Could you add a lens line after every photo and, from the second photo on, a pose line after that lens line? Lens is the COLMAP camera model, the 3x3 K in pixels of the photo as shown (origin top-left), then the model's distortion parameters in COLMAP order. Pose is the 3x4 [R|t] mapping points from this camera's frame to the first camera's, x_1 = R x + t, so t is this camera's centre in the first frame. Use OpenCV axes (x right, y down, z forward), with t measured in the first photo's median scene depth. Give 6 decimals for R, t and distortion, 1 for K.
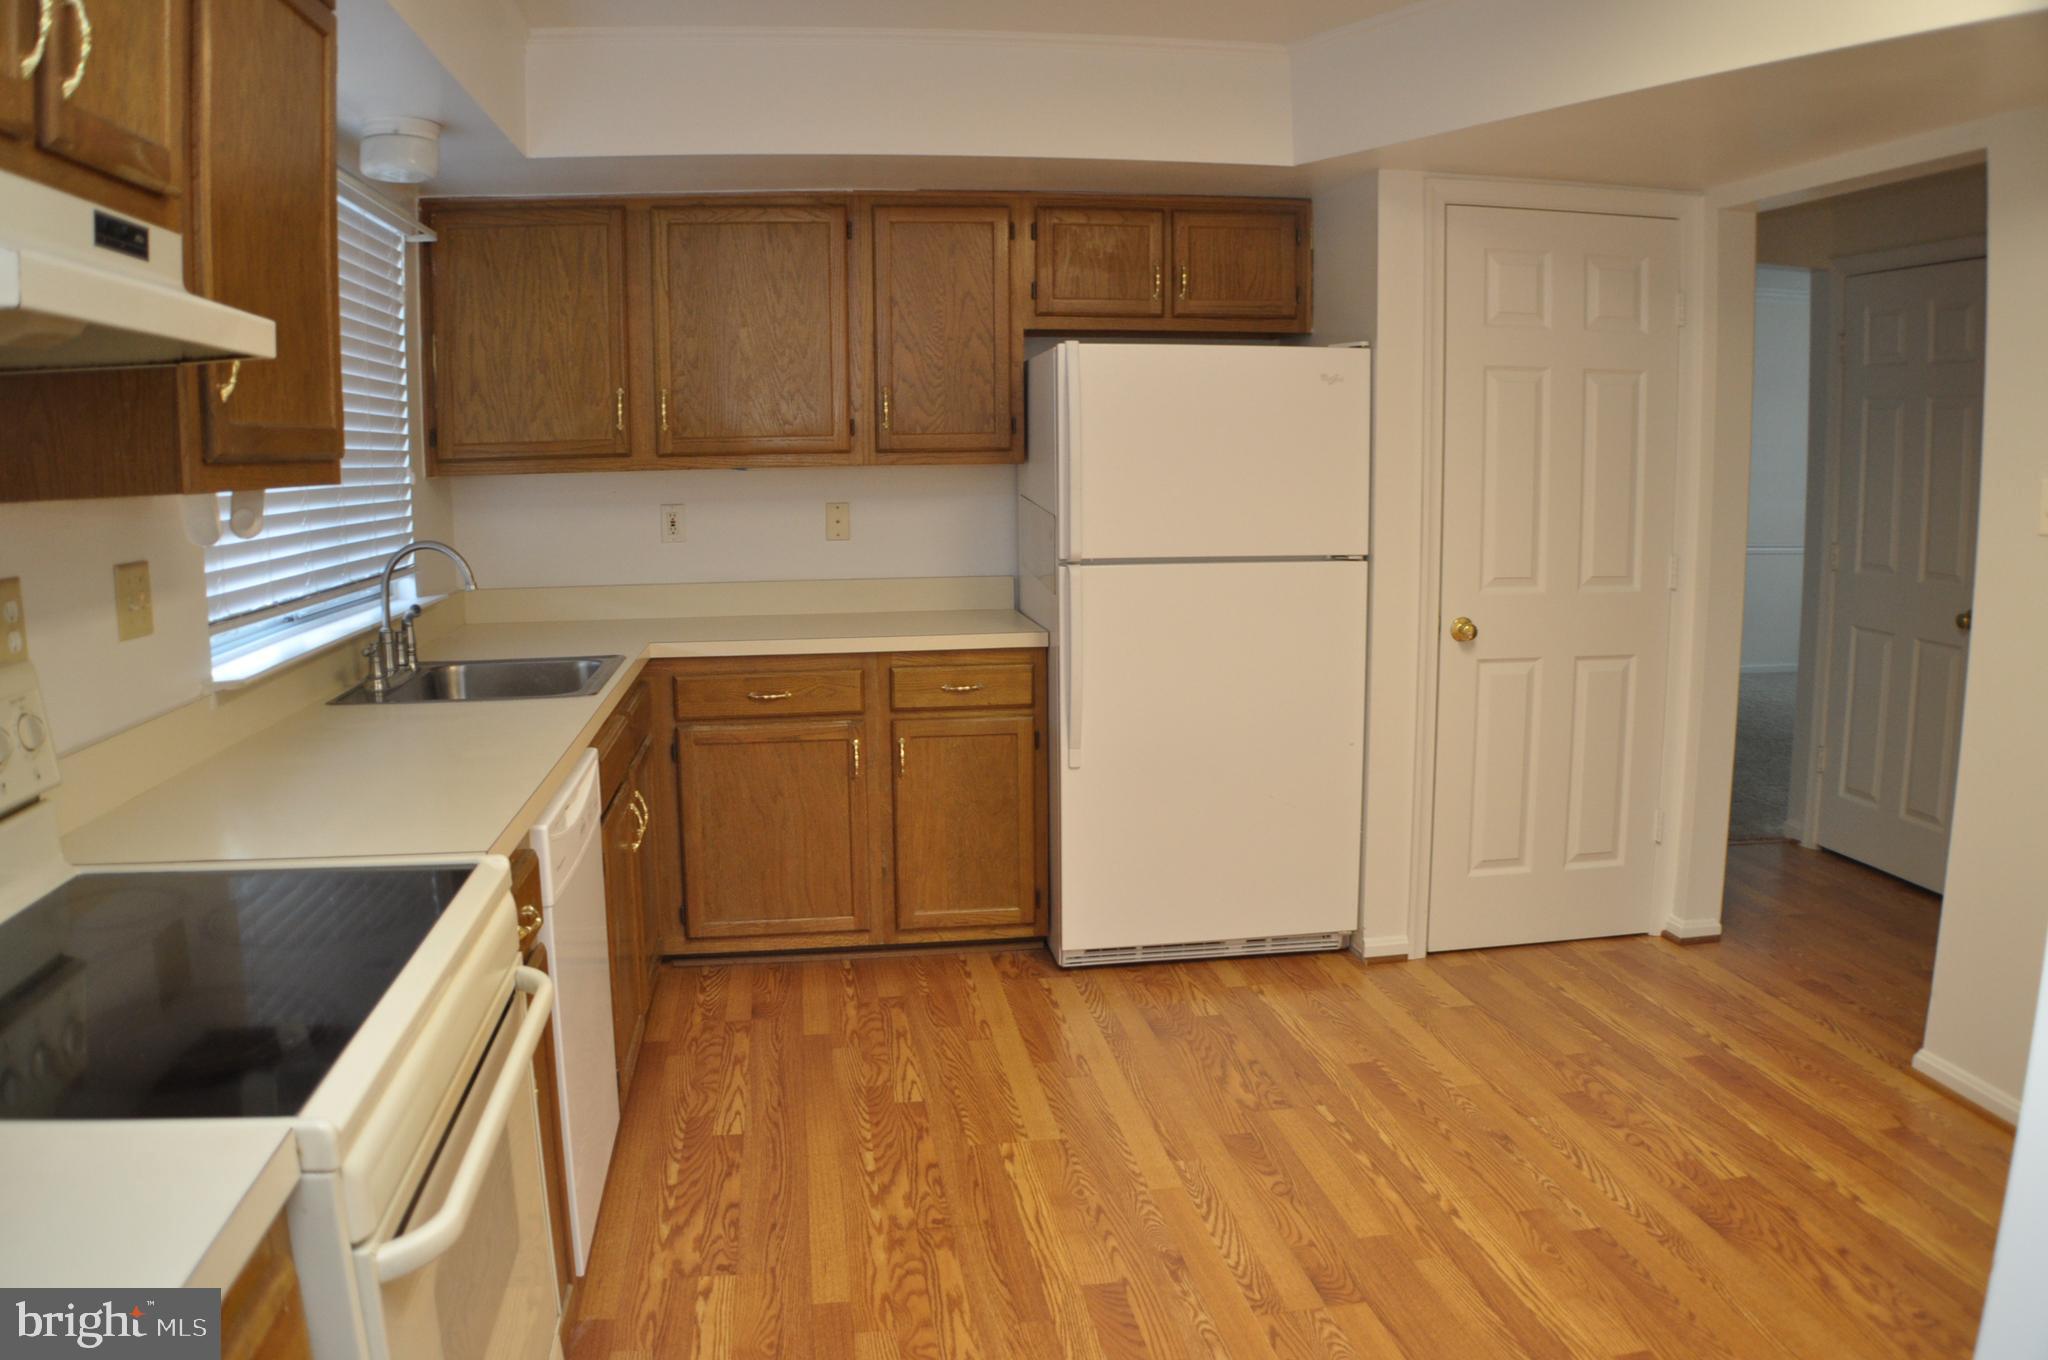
lens RADIAL K [[1499.8, 0, 1027.5], [0, 1499.8, 682.7], [0, 0, 1]] dist [-0.187643, 0.044478]
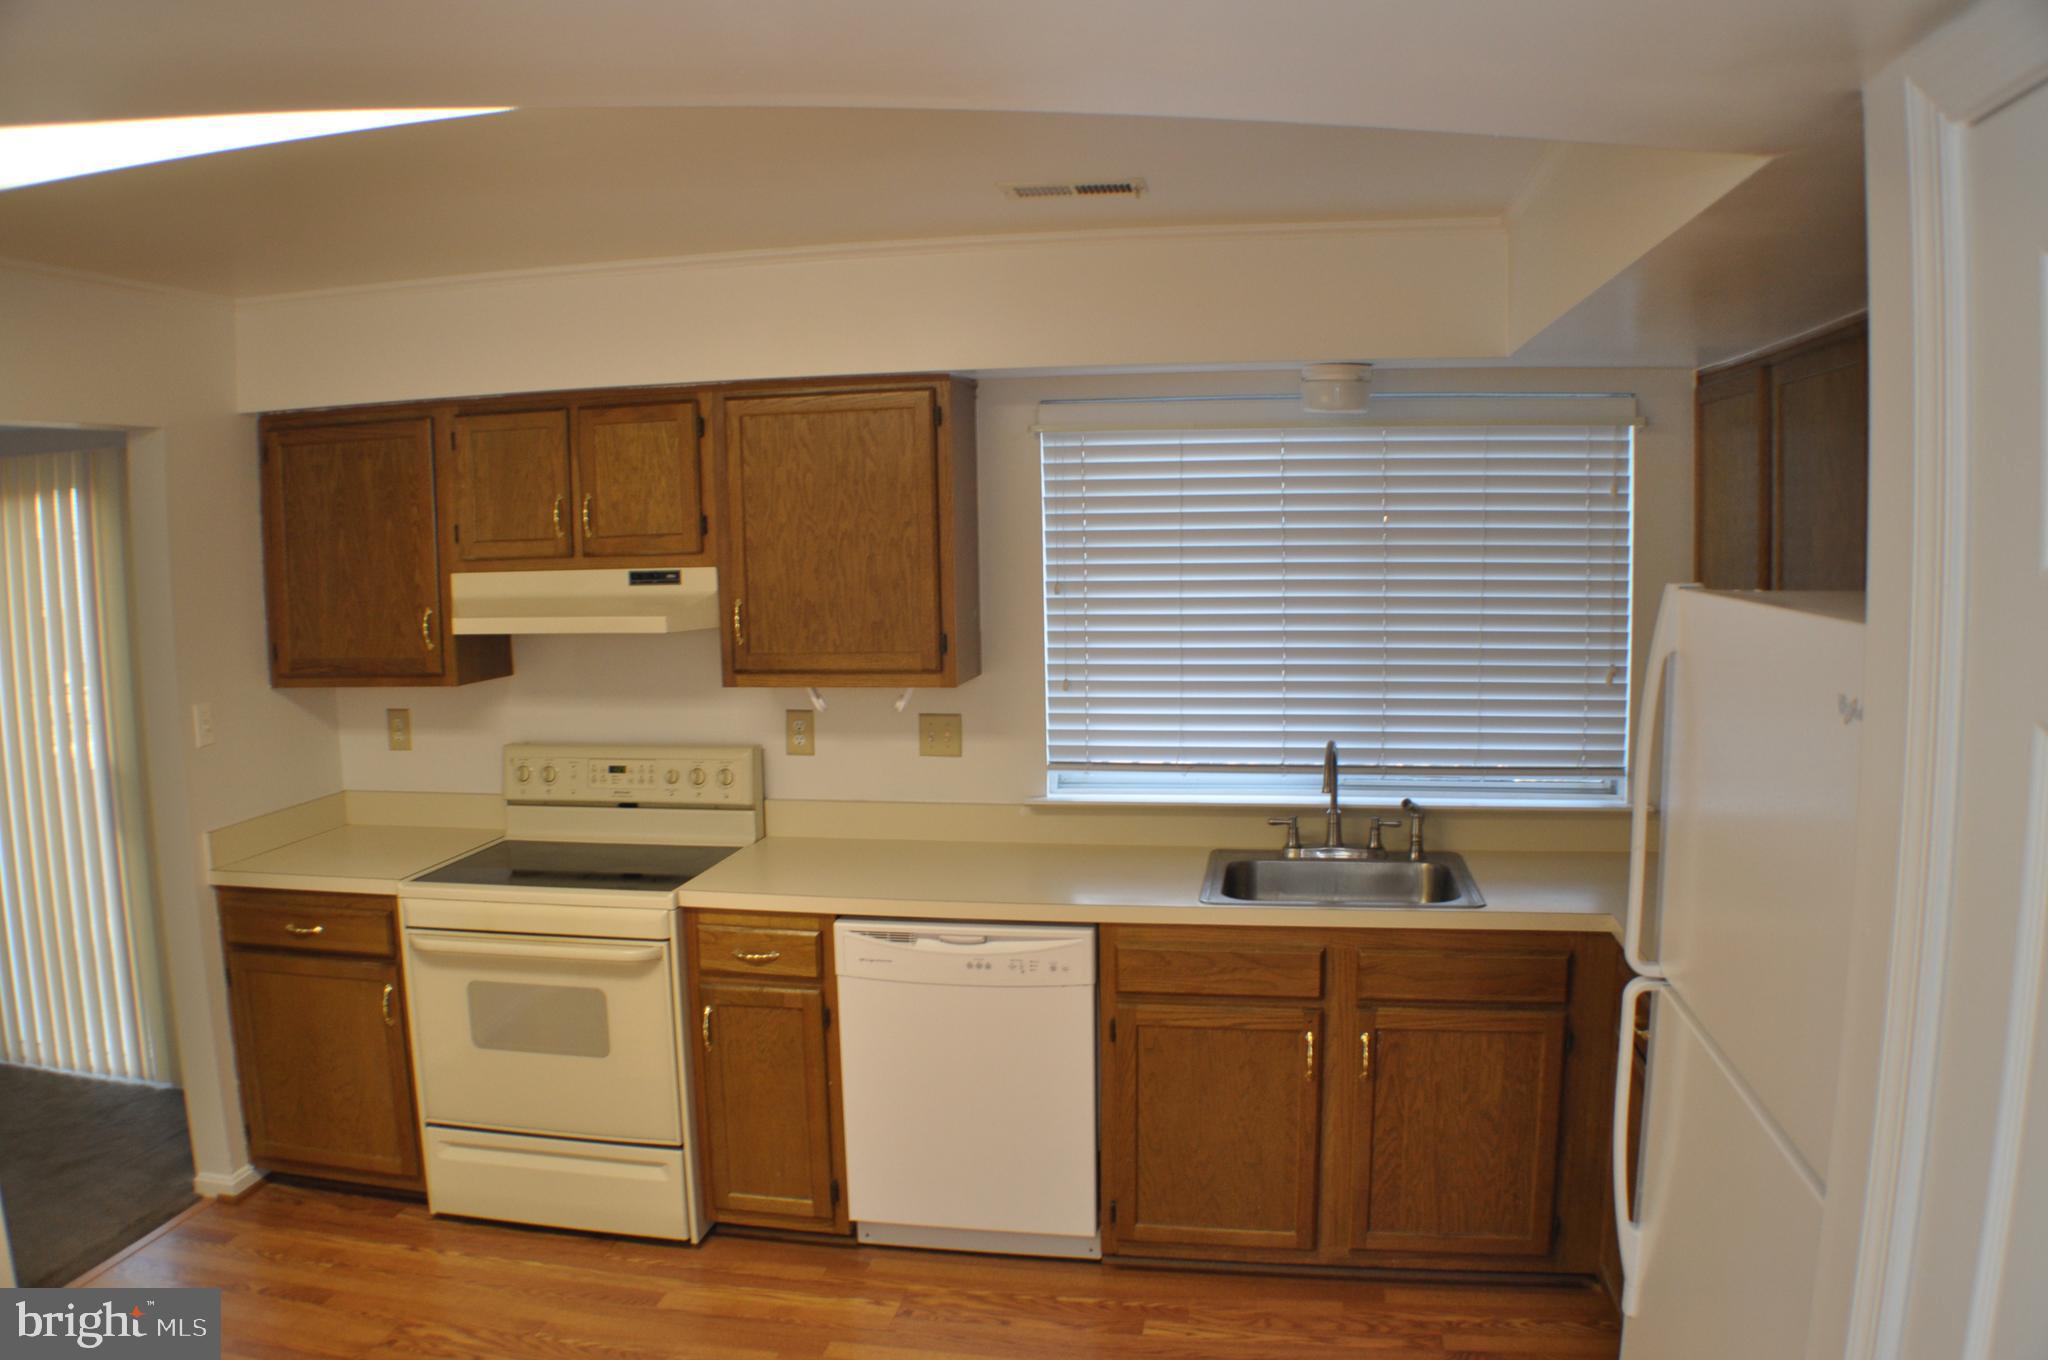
lens RADIAL K [[1499.8, 0, 1022.0], [0, 1499.8, 691.5], [0, 0, 1]] dist [-0.187643, 0.044478]
pose [[-0.332198, 0.120803, -0.935442, 0.636790], [-0.122999, 0.977747, 0.169946, -0.263016], [0.935156, 0.171514, -0.309947, 0.986443]]
